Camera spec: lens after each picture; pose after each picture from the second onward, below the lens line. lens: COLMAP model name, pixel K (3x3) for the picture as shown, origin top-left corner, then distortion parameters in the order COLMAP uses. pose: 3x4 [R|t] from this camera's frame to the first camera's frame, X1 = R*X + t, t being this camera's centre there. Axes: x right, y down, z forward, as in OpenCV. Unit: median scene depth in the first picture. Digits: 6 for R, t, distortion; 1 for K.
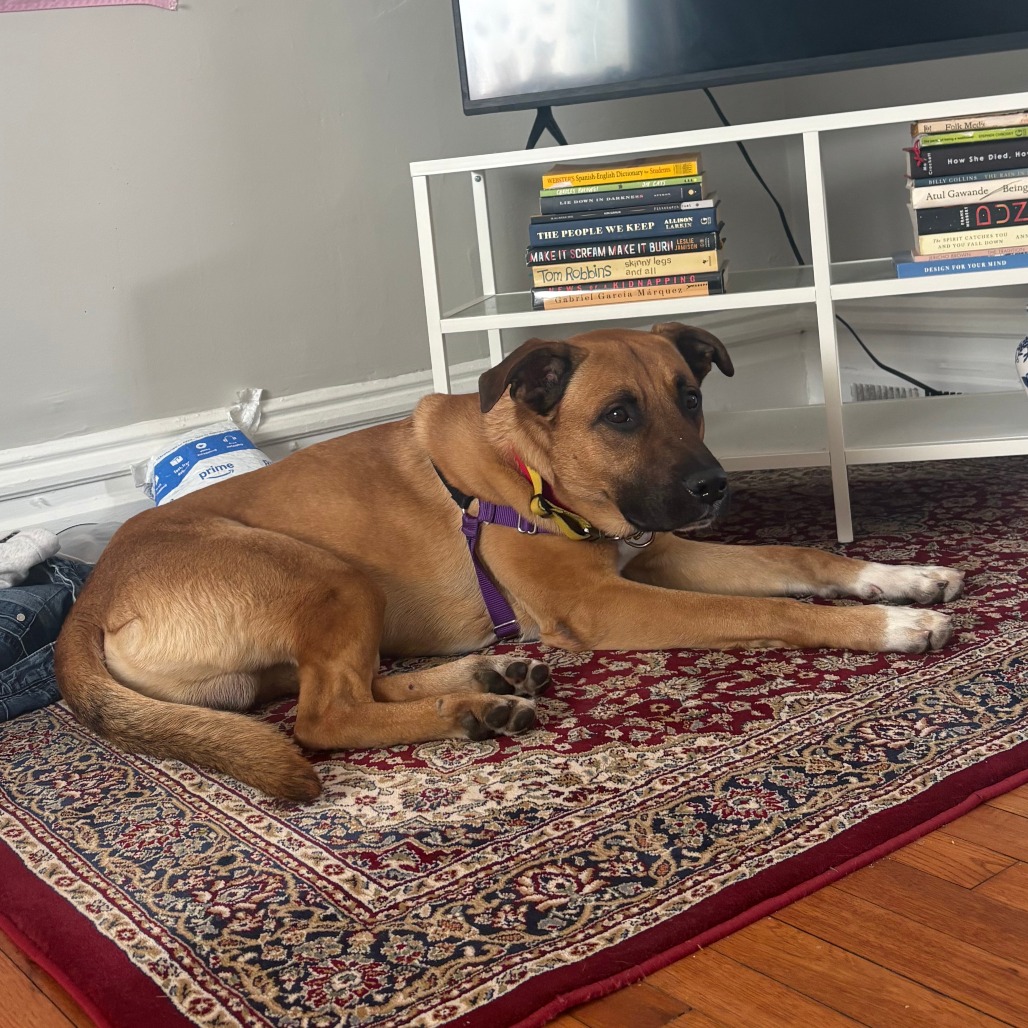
lens RADIAL K [[1514.8, 0, 514.0], [0, 1514.8, 514.0], [0, 0, 1]] dist [-0.031179, -0.104717]
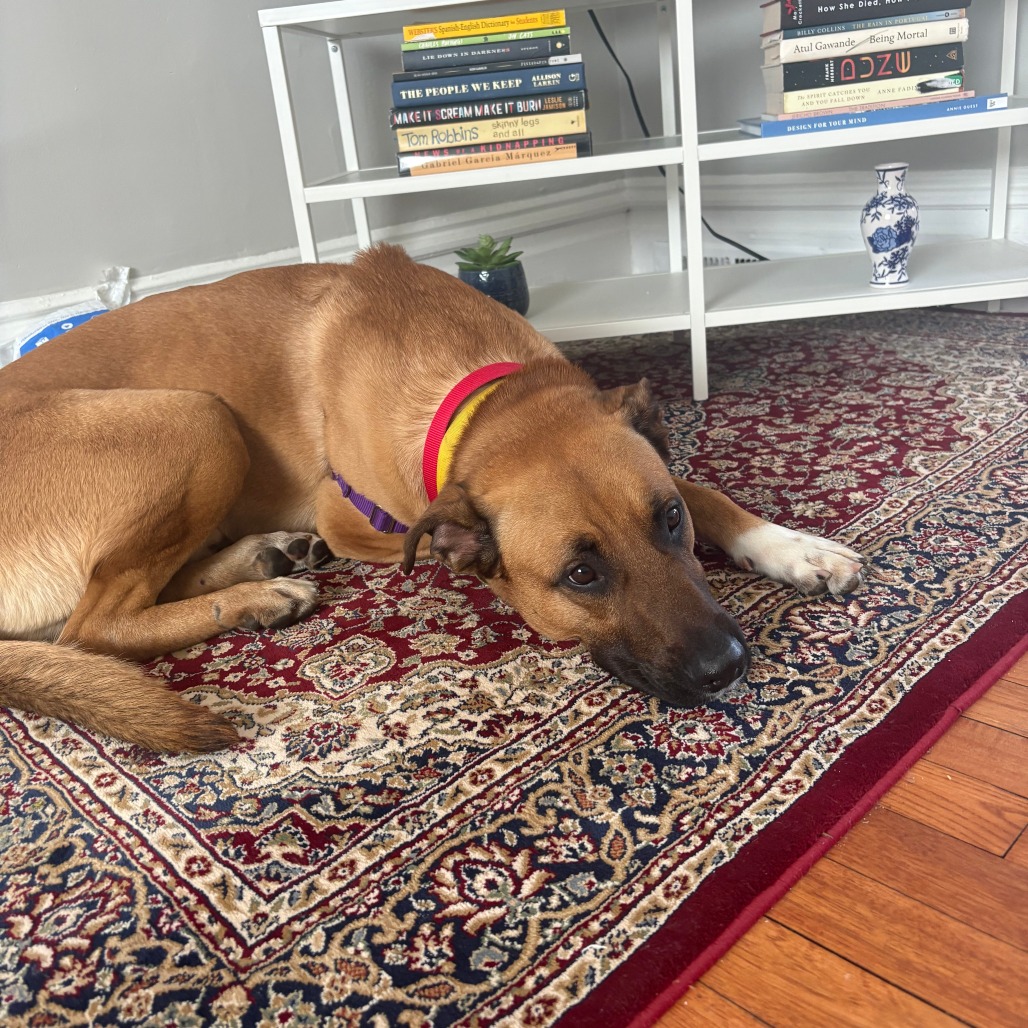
lens RADIAL K [[1105.1, 0, 544.1], [0, 1105.1, 510.3], [0, 0, 1]] dist [0.044869, -0.049546]
pose [[0.988733, -0.053533, 0.139787, -0.011110], [0.035108, 0.990747, 0.131100, -0.018373], [-0.145511, -0.124715, 0.981464, 0.404515]]
